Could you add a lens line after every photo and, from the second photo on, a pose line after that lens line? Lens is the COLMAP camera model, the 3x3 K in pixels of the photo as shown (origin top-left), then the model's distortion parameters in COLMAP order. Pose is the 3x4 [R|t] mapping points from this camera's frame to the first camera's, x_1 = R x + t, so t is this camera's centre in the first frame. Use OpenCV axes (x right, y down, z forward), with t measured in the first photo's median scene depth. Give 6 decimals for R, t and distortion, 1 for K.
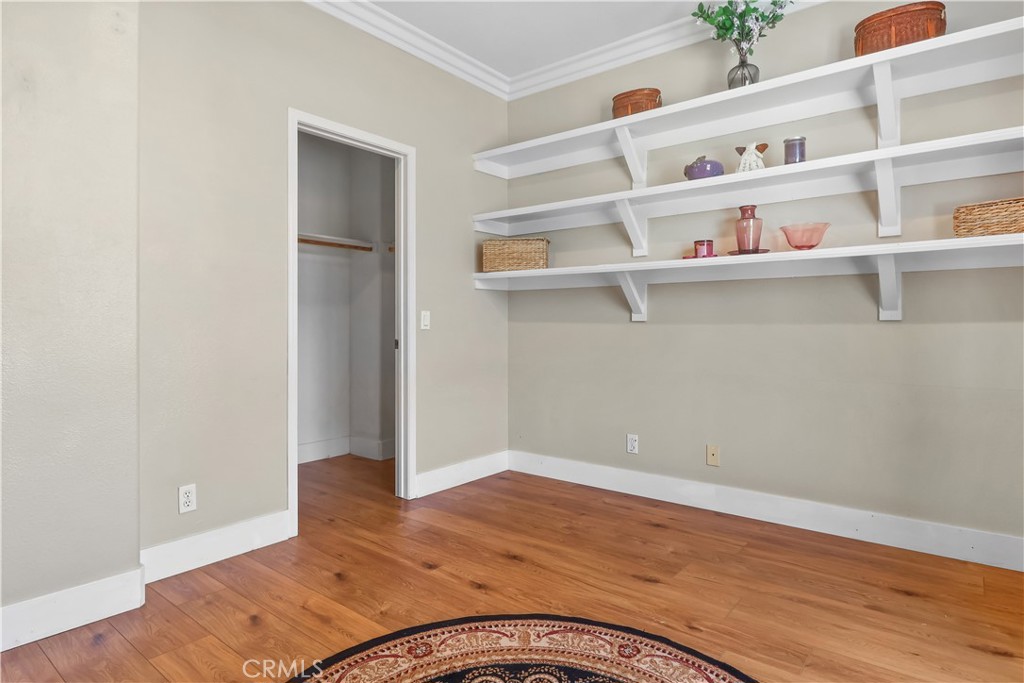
lens RADIAL K [[571.8, 0, 513.1], [0, 571.8, 325.0], [0, 0, 1]] dist [-0.002573, -0.000583]
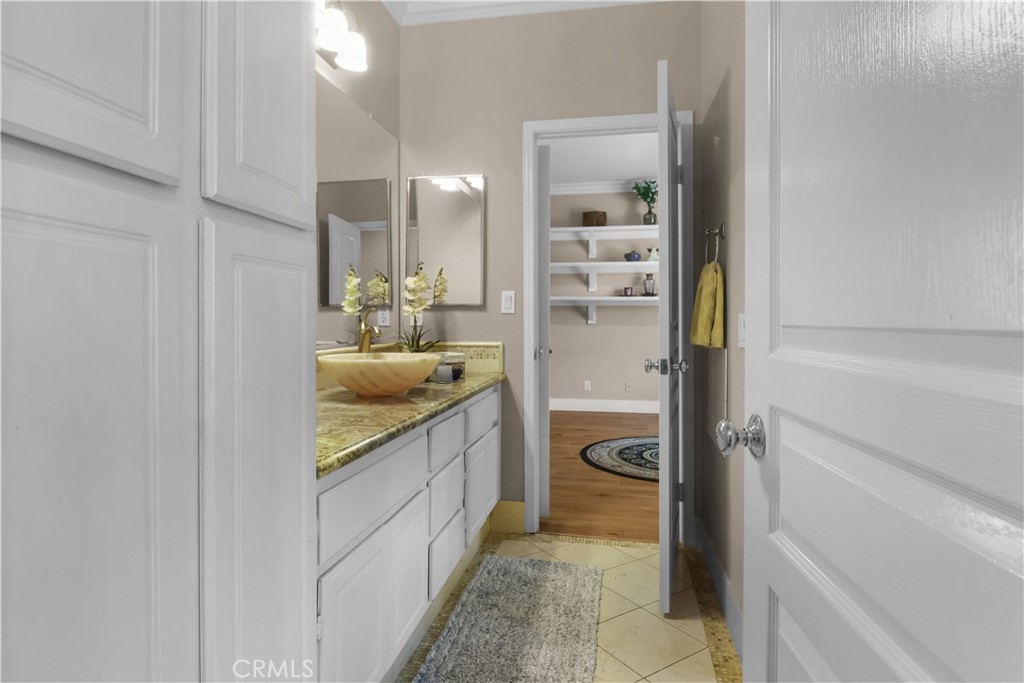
lens RADIAL K [[559.0, 0, 503.5], [0, 559.0, 318.6], [0, 0, 1]] dist [-0.001027, -0.002728]
pose [[0.886826, 0.005506, 0.462070, -1.165933], [-0.005835, 0.999983, -0.000716, -0.028175], [-0.462066, -0.002062, 0.886843, -0.720474]]
